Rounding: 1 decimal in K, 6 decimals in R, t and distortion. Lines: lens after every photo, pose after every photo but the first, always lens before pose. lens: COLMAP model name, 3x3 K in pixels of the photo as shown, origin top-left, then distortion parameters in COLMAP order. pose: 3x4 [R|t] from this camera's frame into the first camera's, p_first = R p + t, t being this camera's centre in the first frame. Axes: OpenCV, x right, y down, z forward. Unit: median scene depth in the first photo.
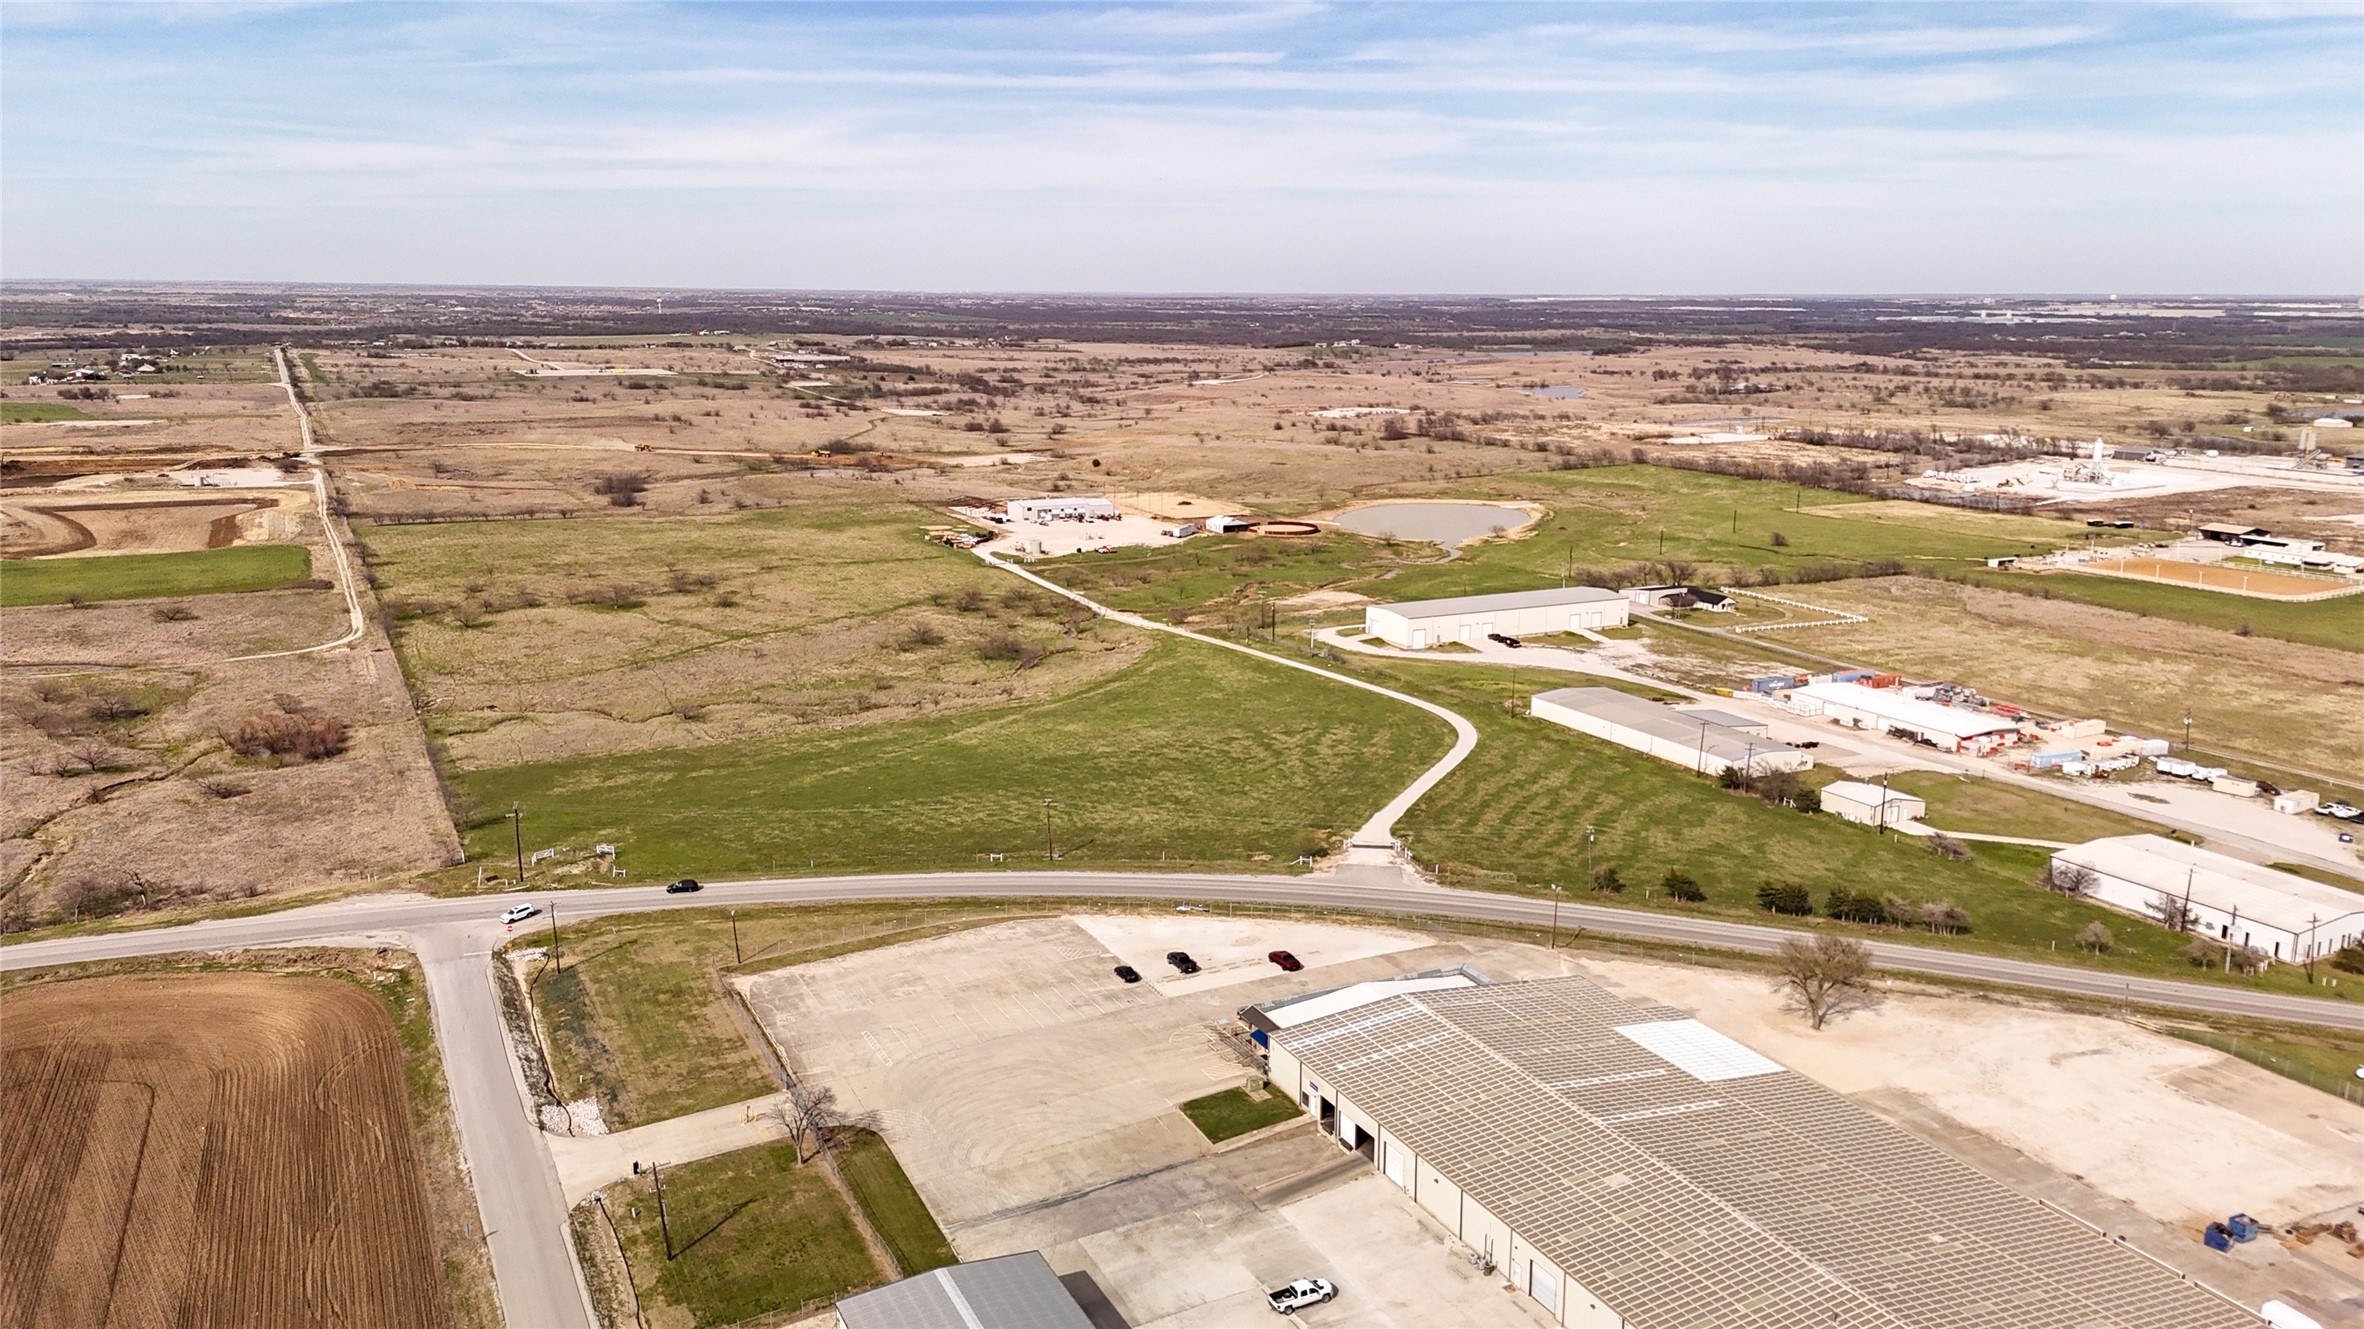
lens RADIAL K [[1718.5, 0, 1182.0], [0, 1718.5, 664.5], [0, 0, 1]] dist [0.106517, -0.129431]
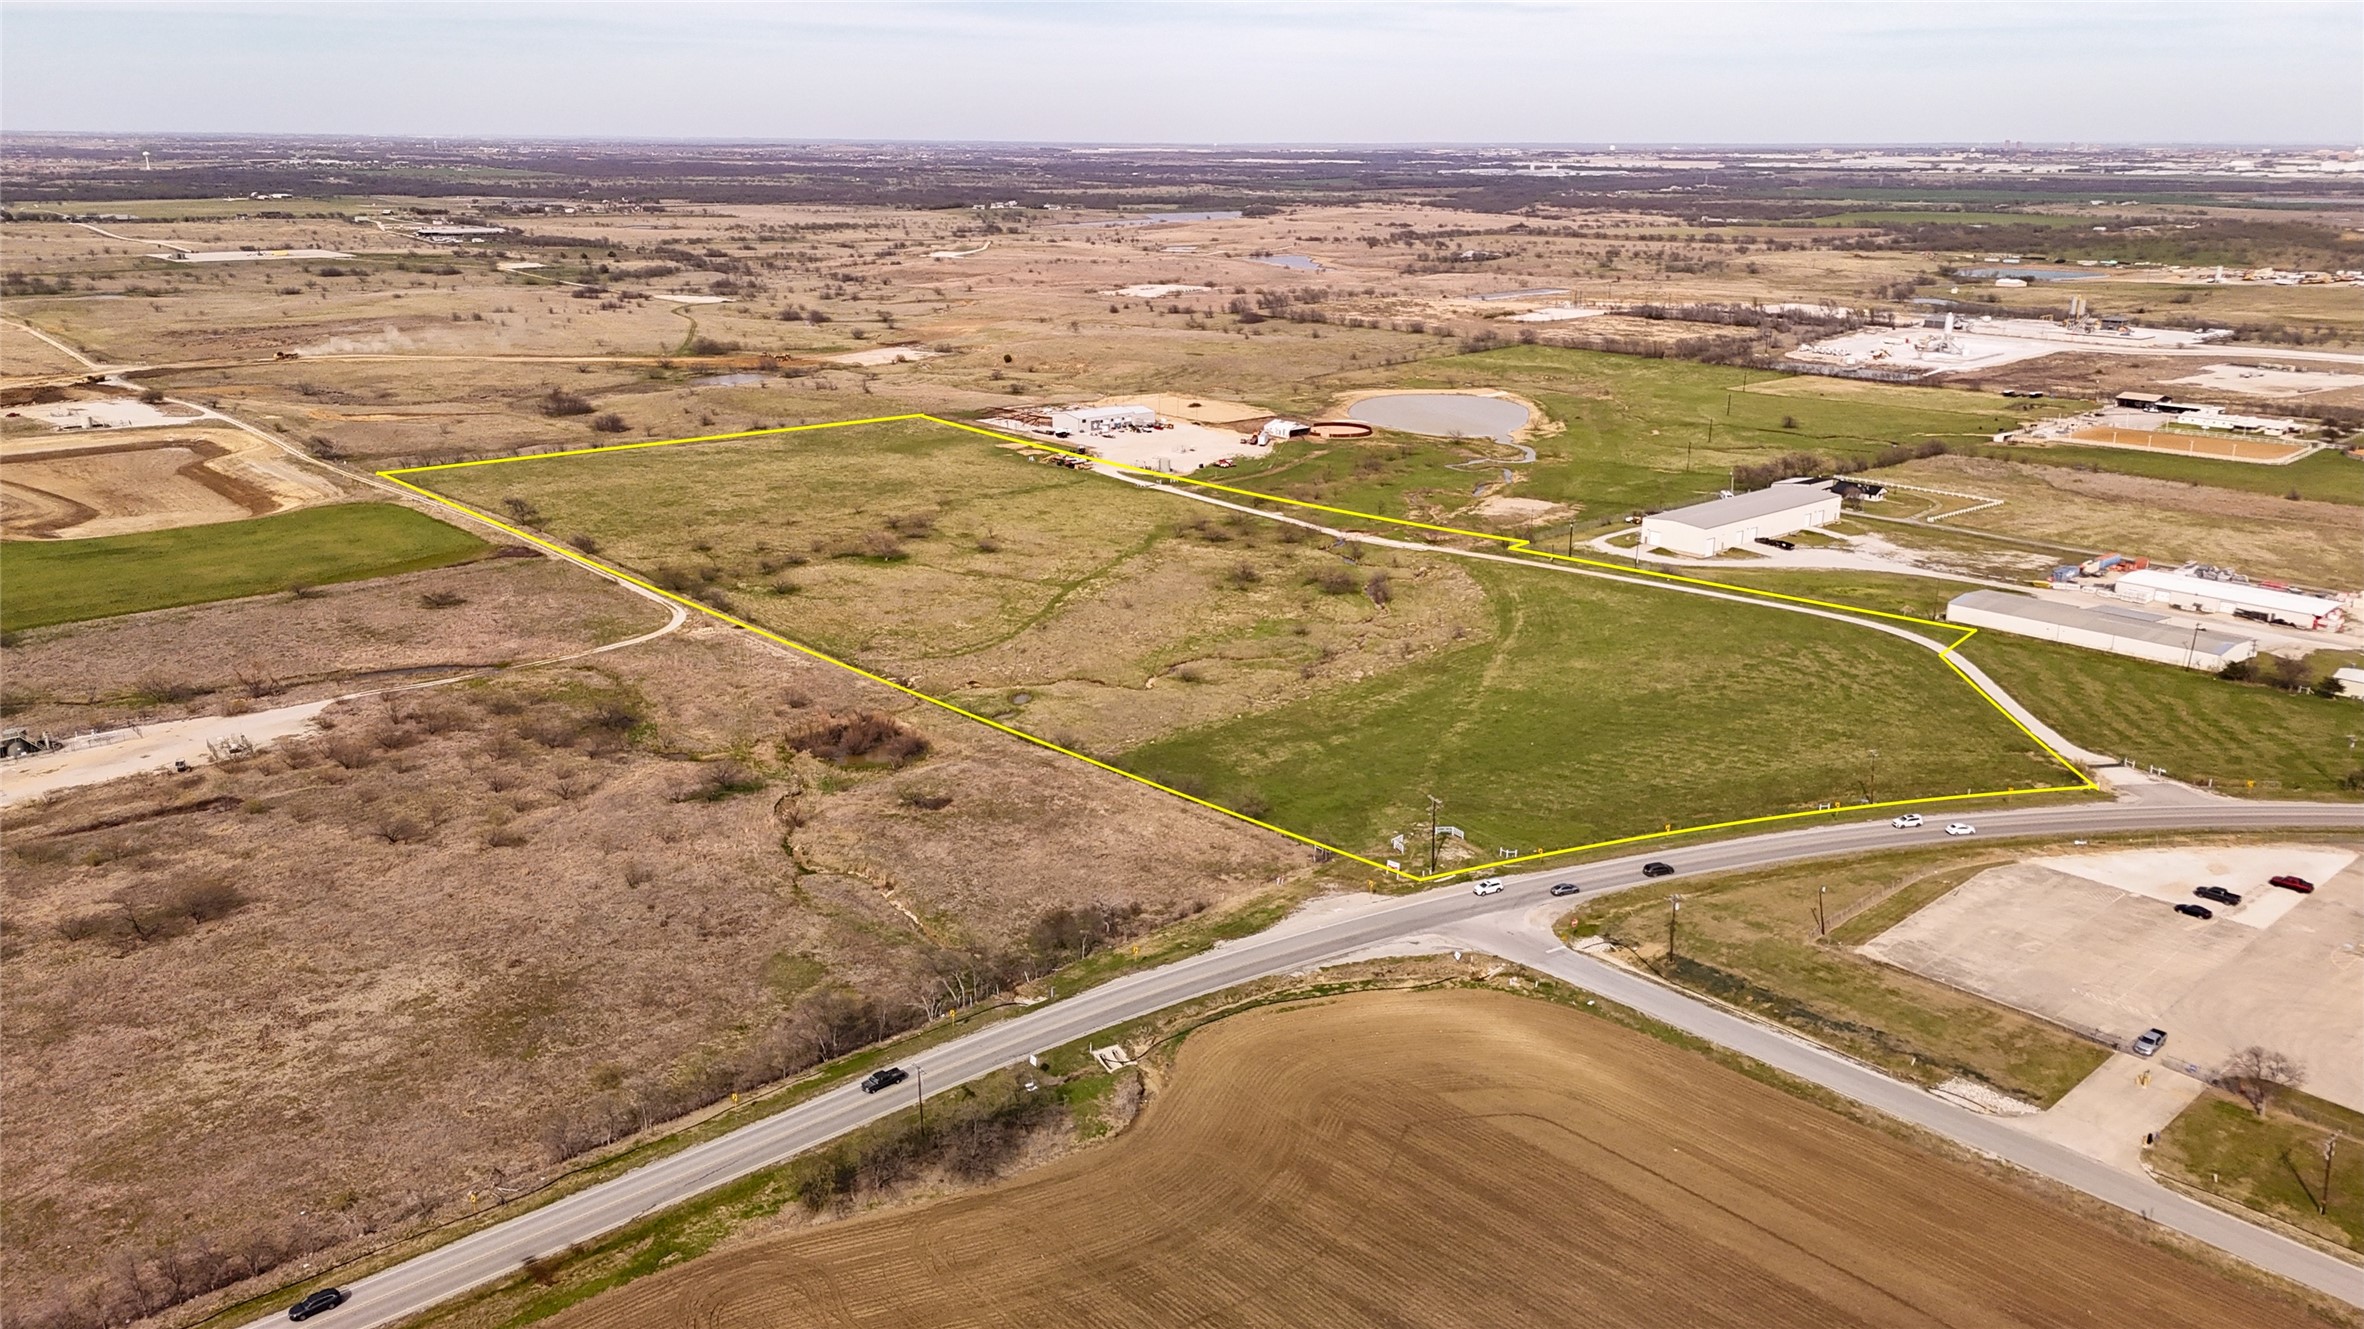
lens RADIAL K [[1718.5, 0, 1182.0], [0, 1718.5, 664.5], [0, 0, 1]] dist [0.106517, -0.129431]
pose [[0.967323, -0.075591, 0.242019, -0.608419], [0.055448, 0.994488, 0.088993, -0.077442], [-0.247412, -0.072666, 0.966182, 0.044483]]
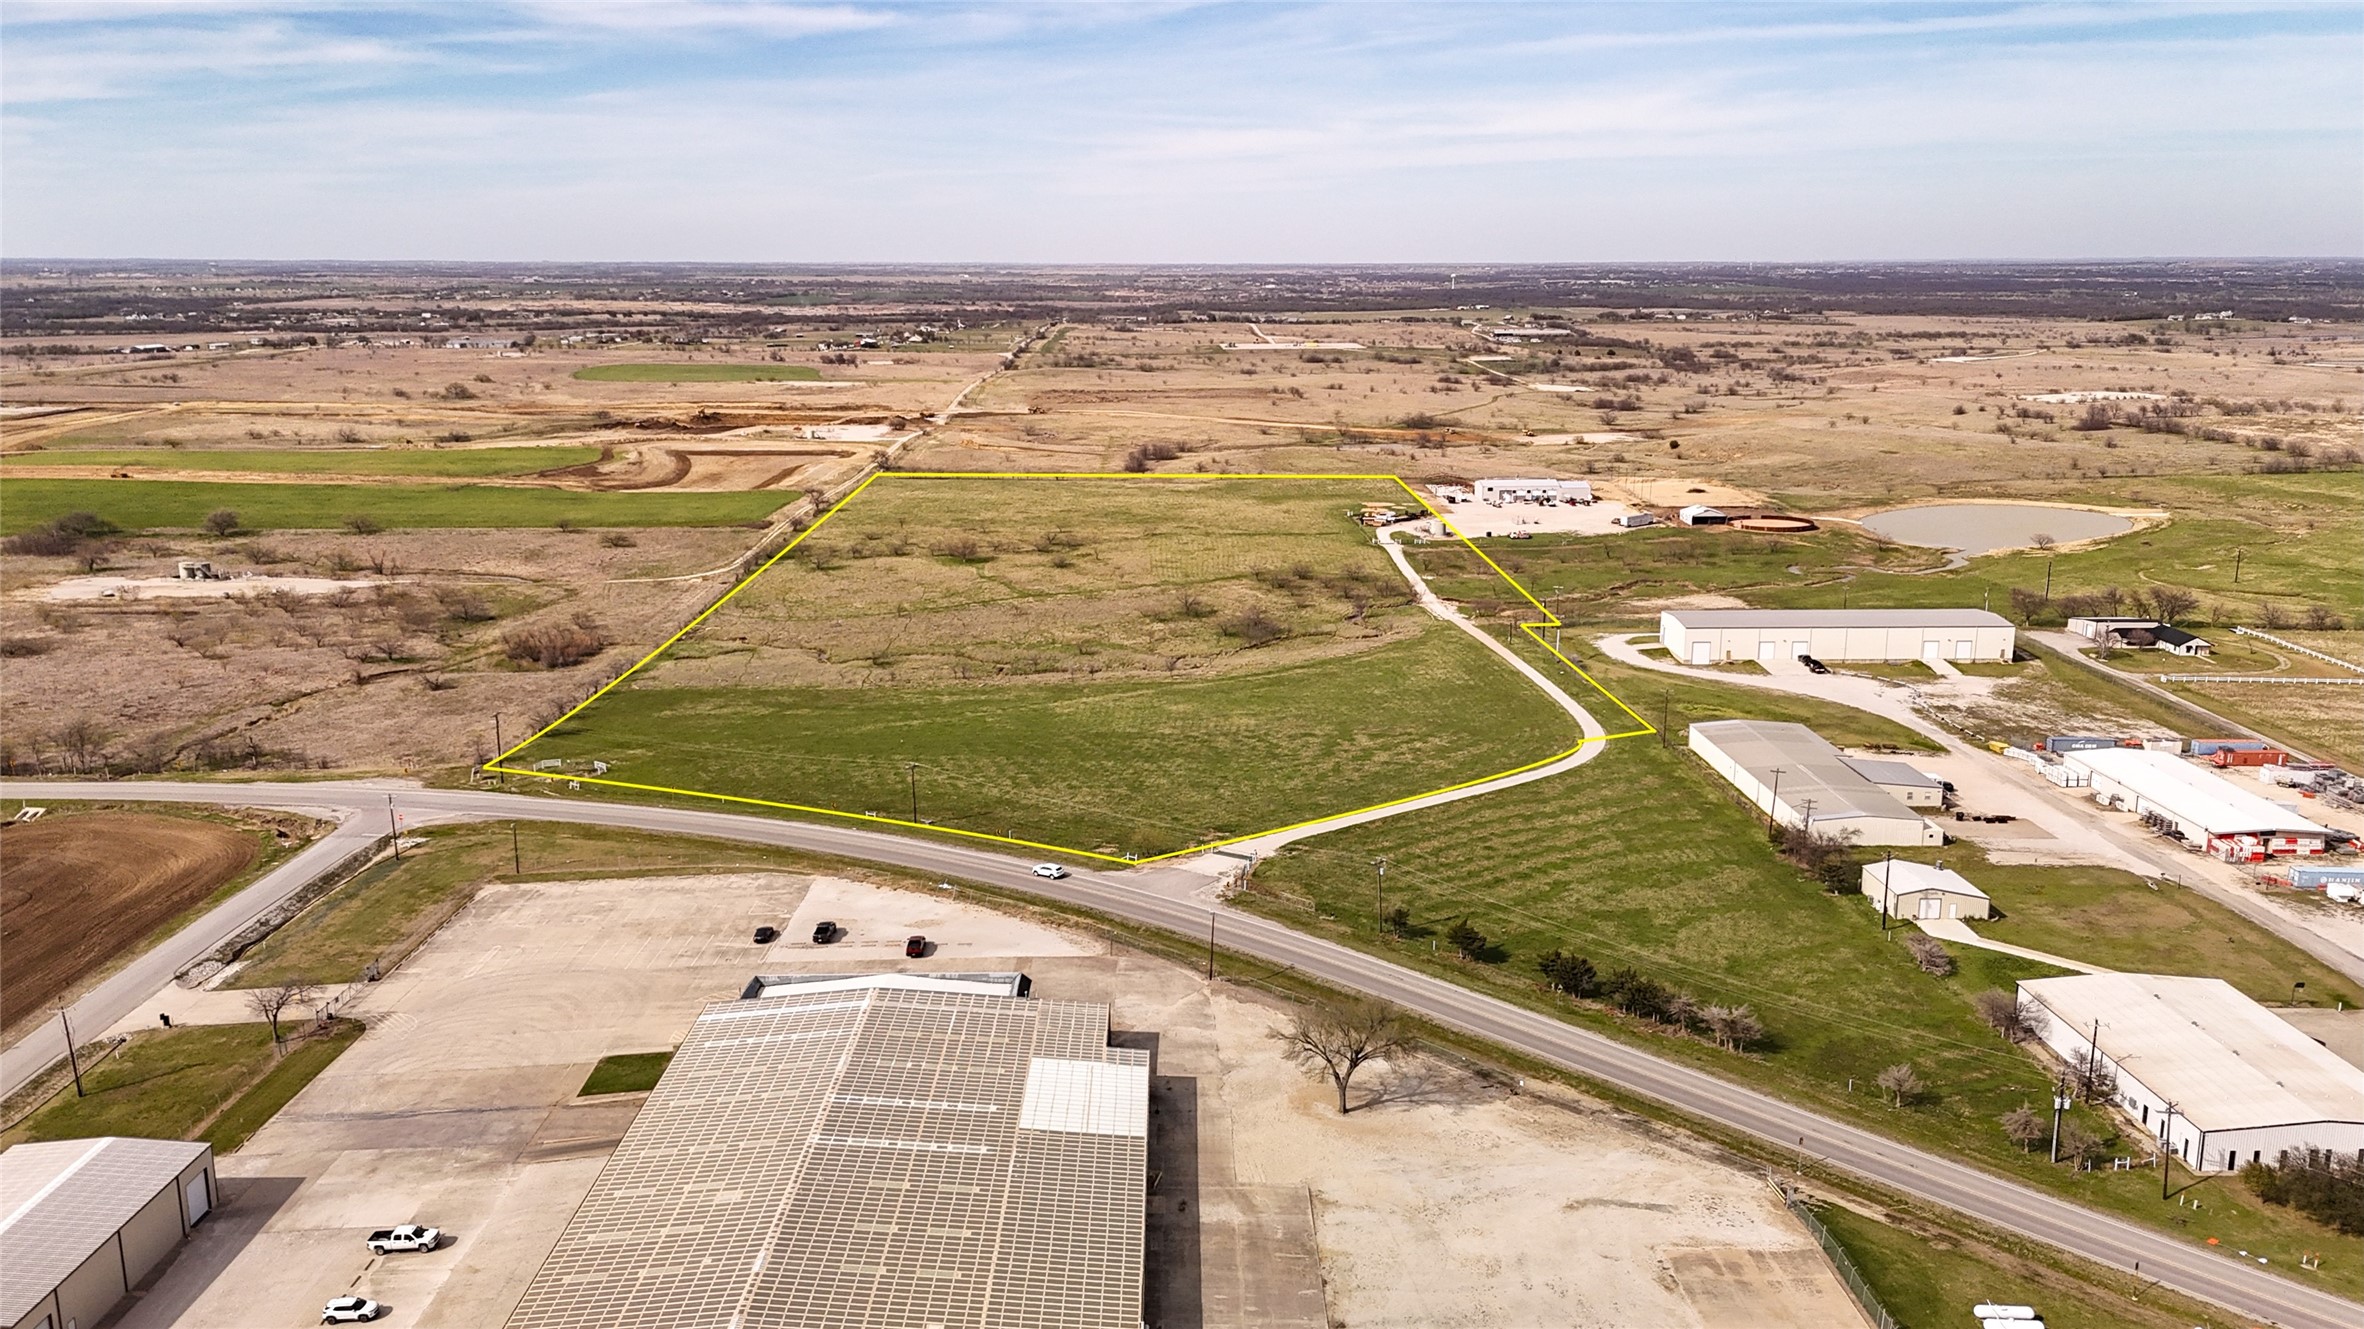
lens RADIAL K [[1810.5, 0, 1182.0], [0, 1810.5, 664.5], [0, 0, 1]] dist [0.107271, -0.176399]
pose [[0.900624, 0.087210, -0.425759, 0.395498], [-0.085540, 0.996067, 0.023083, -0.010900], [0.426097, 0.015630, 0.904542, 0.107193]]
